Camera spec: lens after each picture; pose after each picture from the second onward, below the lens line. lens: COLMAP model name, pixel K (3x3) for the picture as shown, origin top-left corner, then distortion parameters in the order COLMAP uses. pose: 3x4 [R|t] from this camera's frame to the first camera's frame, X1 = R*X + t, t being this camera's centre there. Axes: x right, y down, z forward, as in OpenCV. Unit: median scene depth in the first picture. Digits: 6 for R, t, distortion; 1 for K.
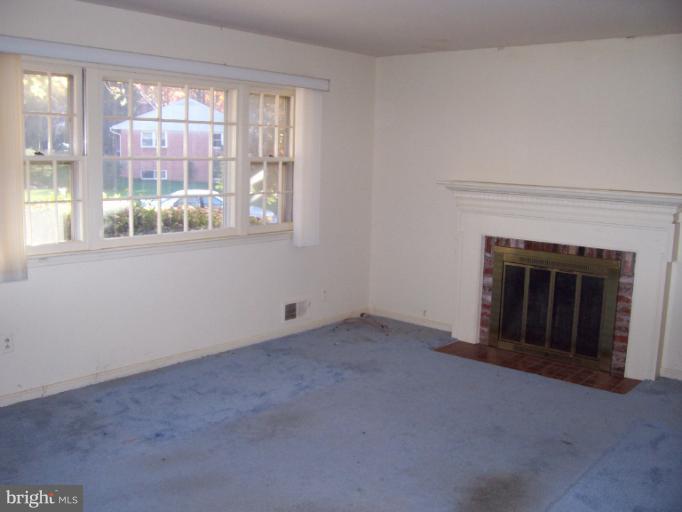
lens RADIAL K [[652.5, 0, 338.5], [0, 652.5, 254.4], [0, 0, 1]] dist [-0.098939, 0.000000]
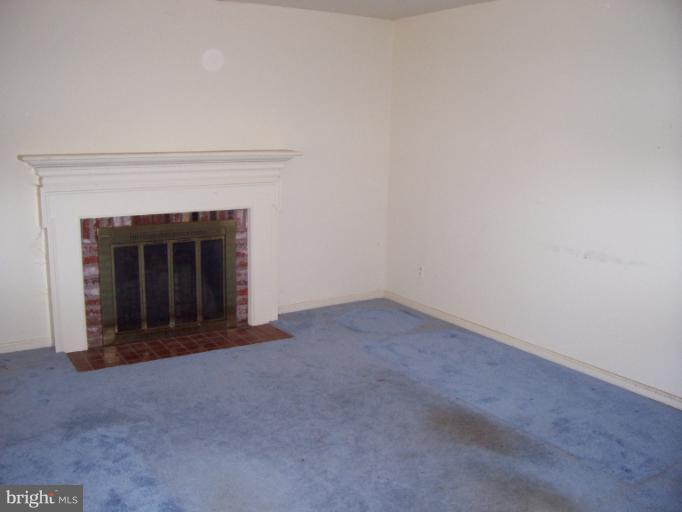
lens RADIAL K [[652.5, 0, 338.6], [0, 652.5, 250.4], [0, 0, 1]] dist [-0.098939, 0.000000]
pose [[0.350834, -0.197842, 0.915300, -0.444681], [0.143017, 0.977281, 0.156421, -0.075857], [-0.925452, 0.076026, 0.371158, 0.429743]]
